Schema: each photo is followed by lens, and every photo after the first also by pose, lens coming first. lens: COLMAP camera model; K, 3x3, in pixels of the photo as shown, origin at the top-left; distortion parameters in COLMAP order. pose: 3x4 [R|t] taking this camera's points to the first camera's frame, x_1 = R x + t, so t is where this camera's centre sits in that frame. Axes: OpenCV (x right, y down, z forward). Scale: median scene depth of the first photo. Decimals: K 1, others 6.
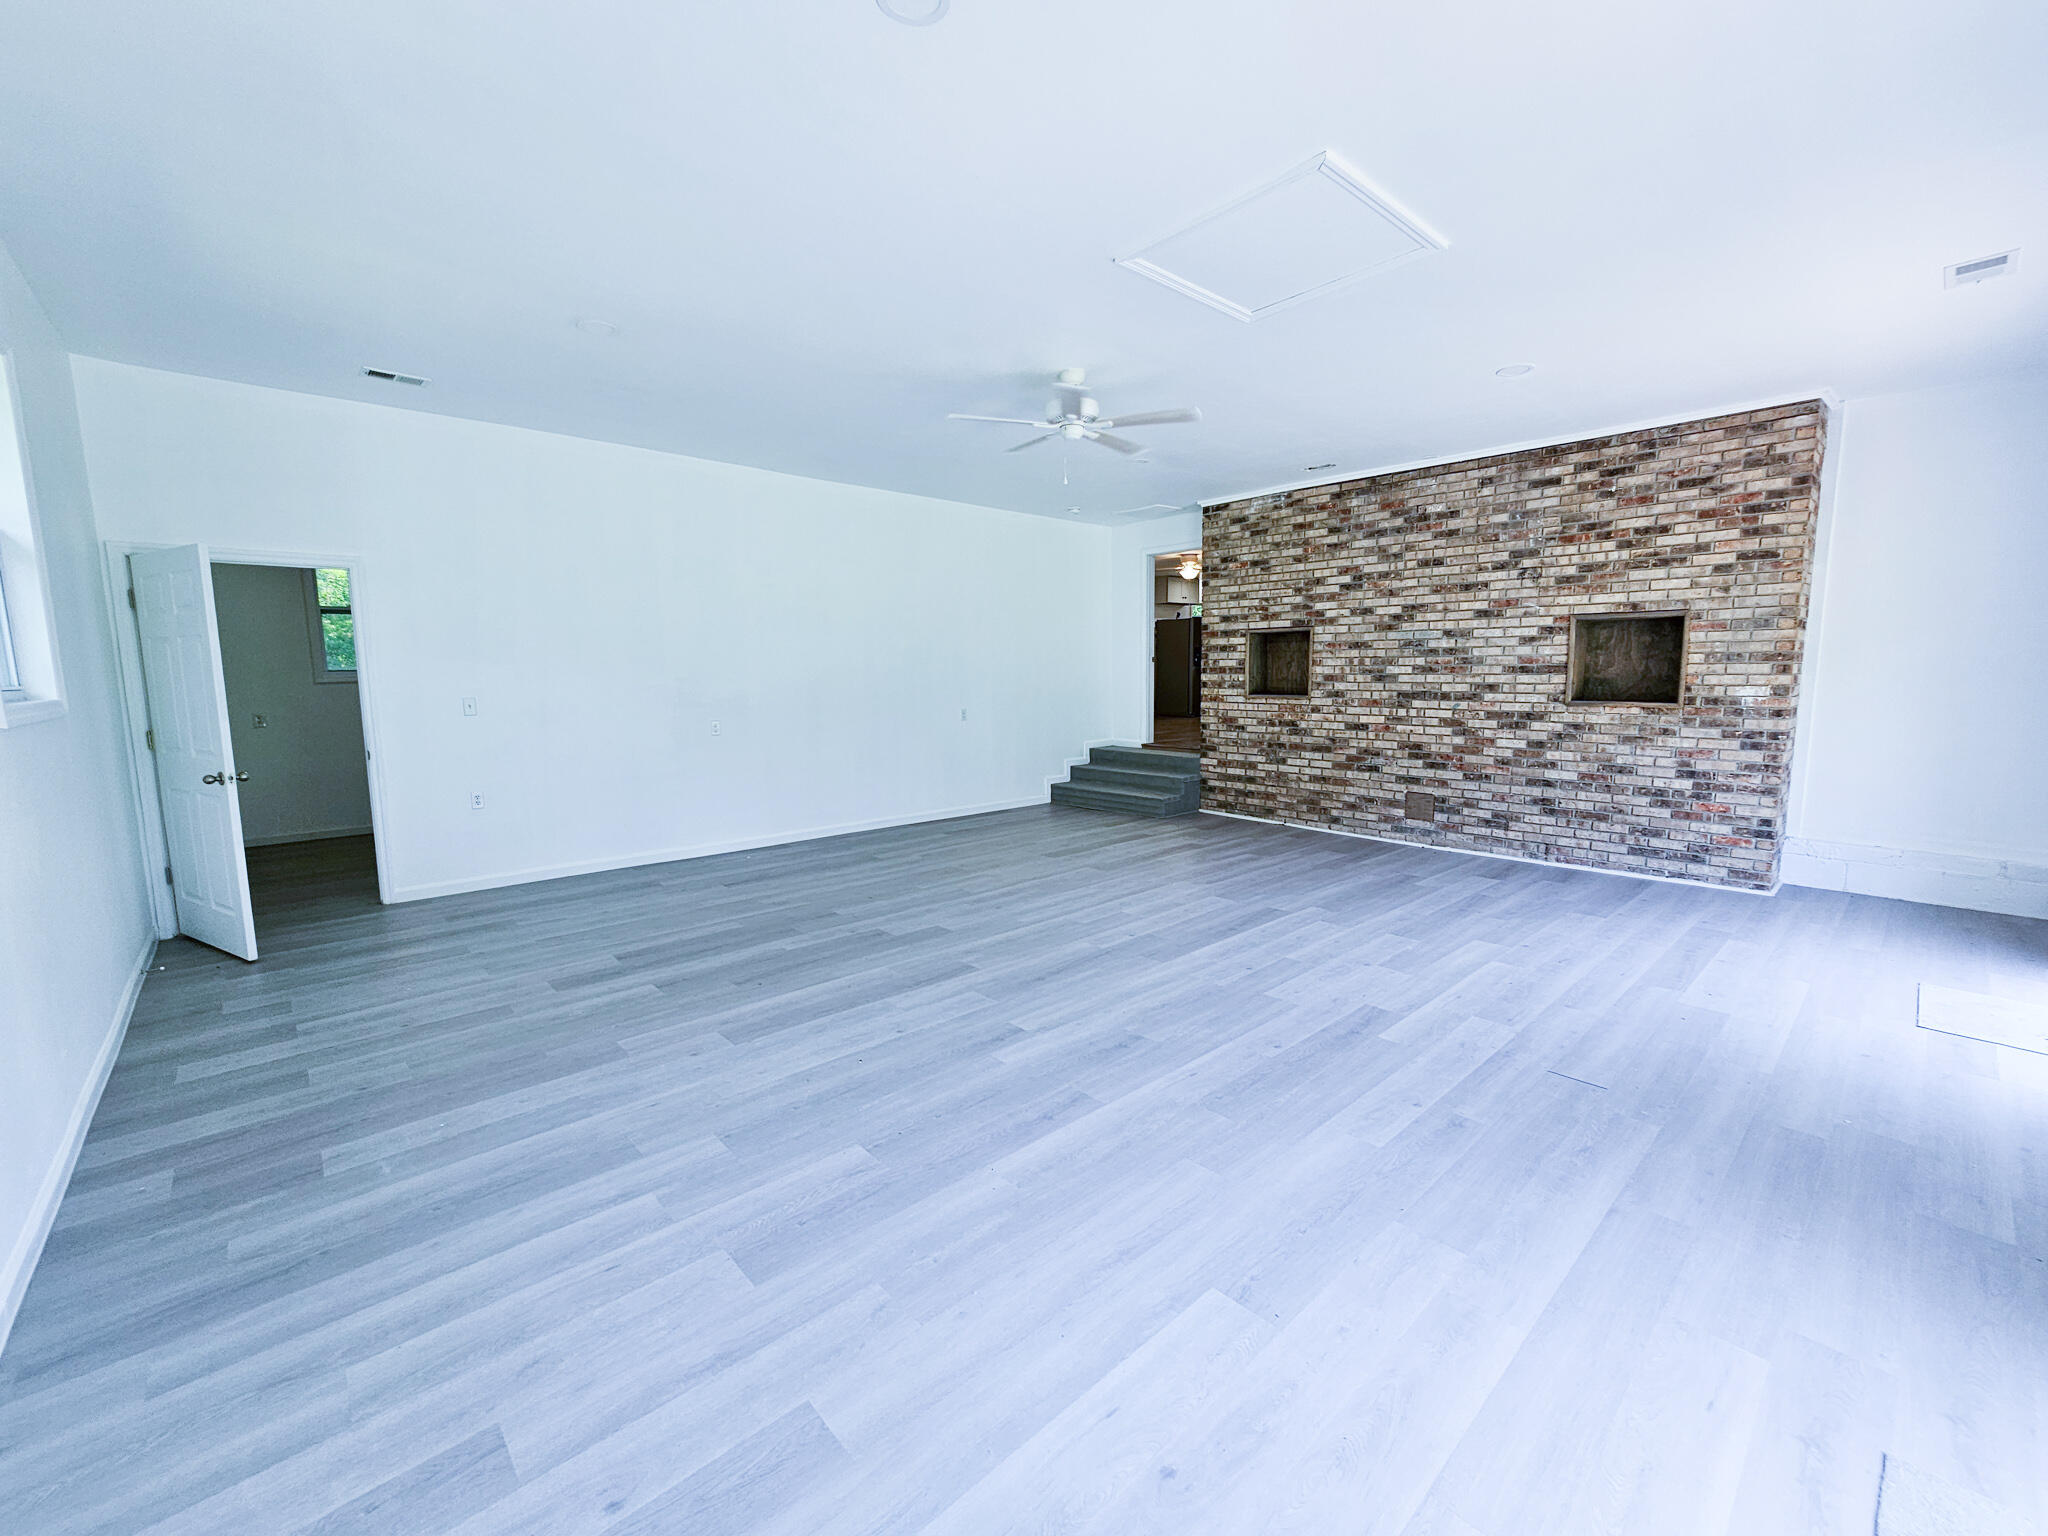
lens RADIAL K [[840.5, 0, 1019.9], [0, 840.5, 767.1], [0, 0, 1]] dist [-0.000211, -0.001091]
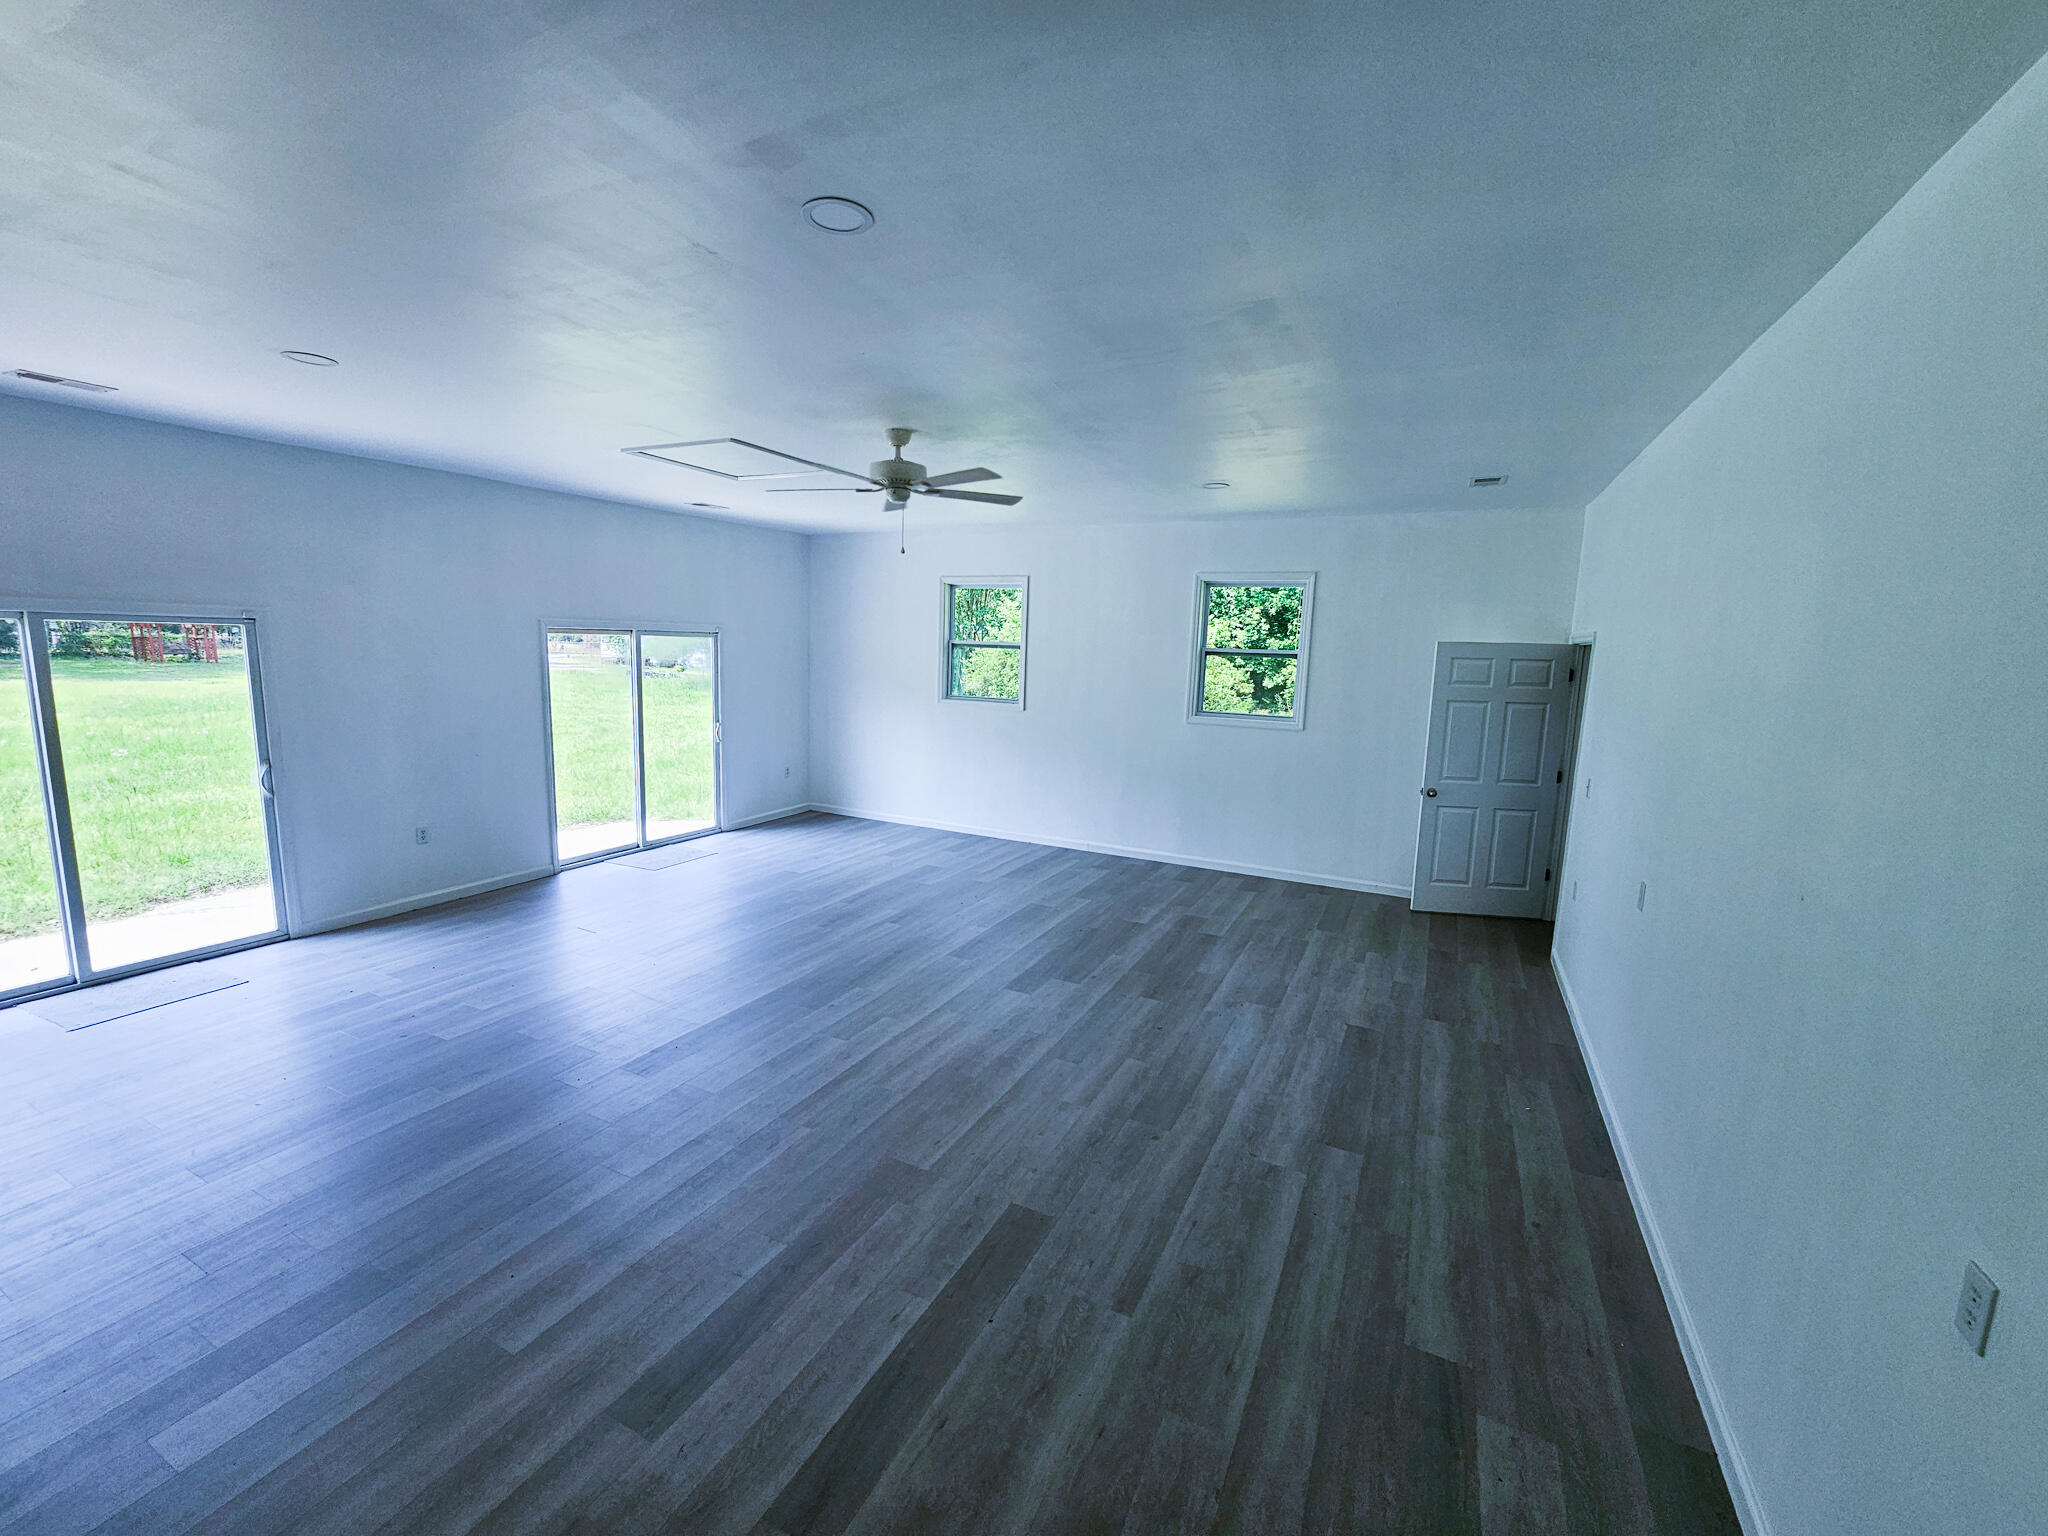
lens RADIAL K [[838.4, 0, 1018.4], [0, 838.4, 771.6], [0, 0, 1]] dist [-0.000704, 0.000084]
pose [[-0.931812, 0.036010, -0.361150, 0.218398], [-0.064723, 0.962629, 0.262977, -0.269700], [0.357123, 0.268420, -0.894658, 1.498552]]
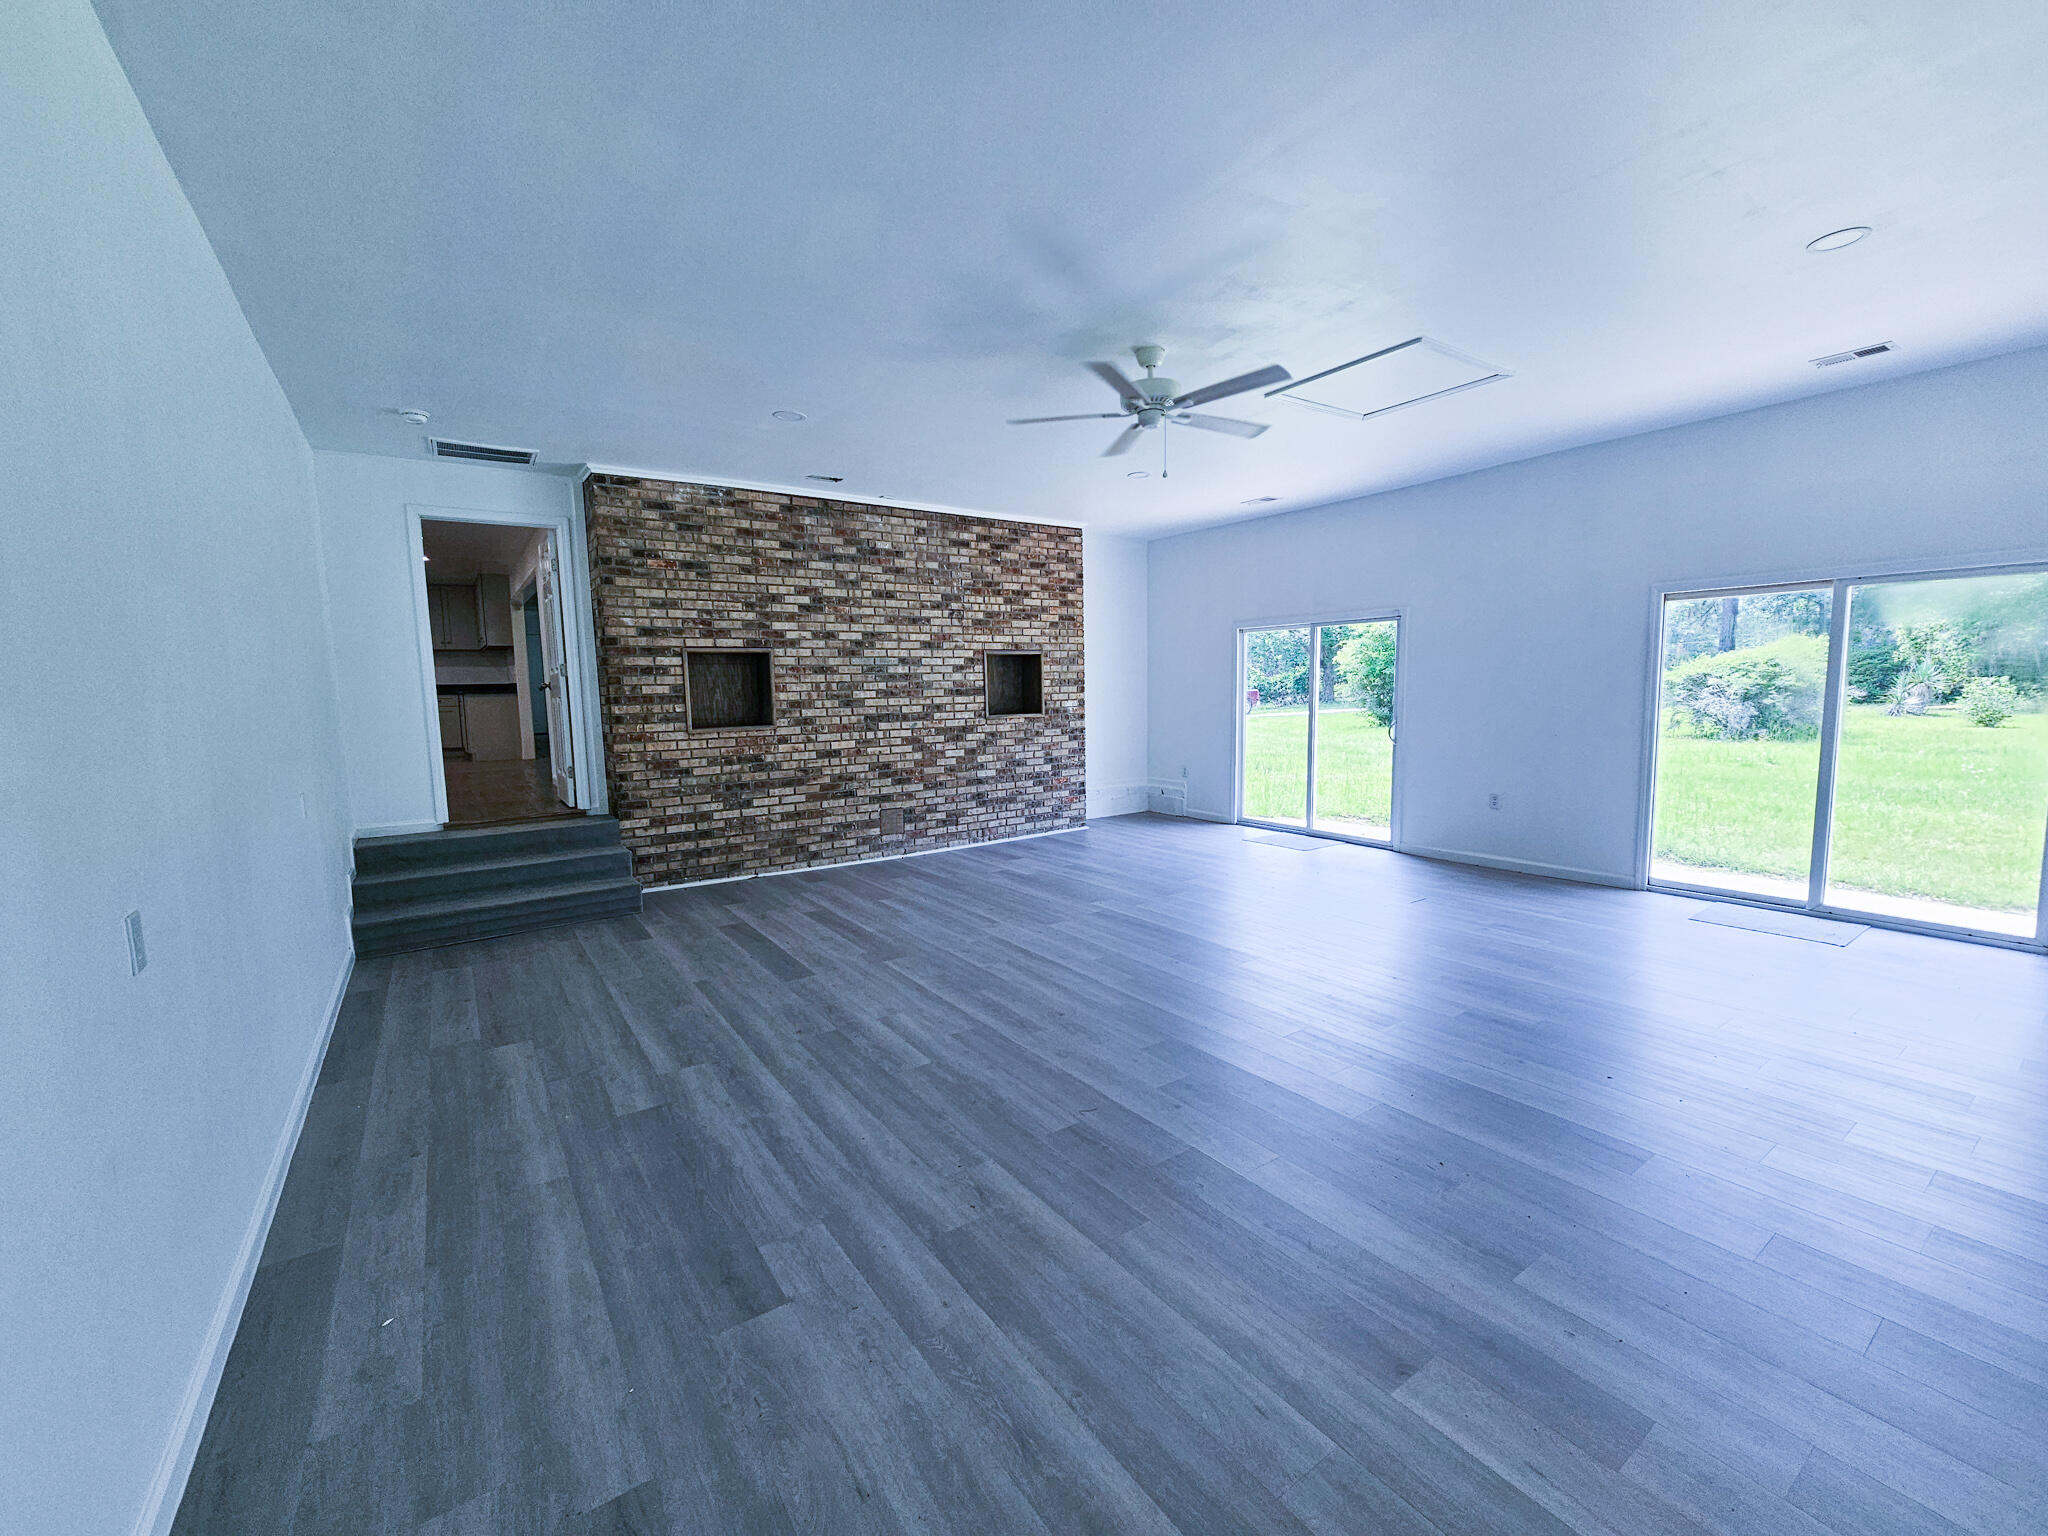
lens RADIAL K [[840.5, 0, 1019.9], [0, 840.5, 767.1], [0, 0, 1]] dist [-0.000211, -0.001091]
pose [[0.127364, -0.091408, 0.987635, -0.650796], [0.134800, 0.988101, 0.074067, -0.092550], [-0.982653, 0.123699, 0.138171, 0.804955]]
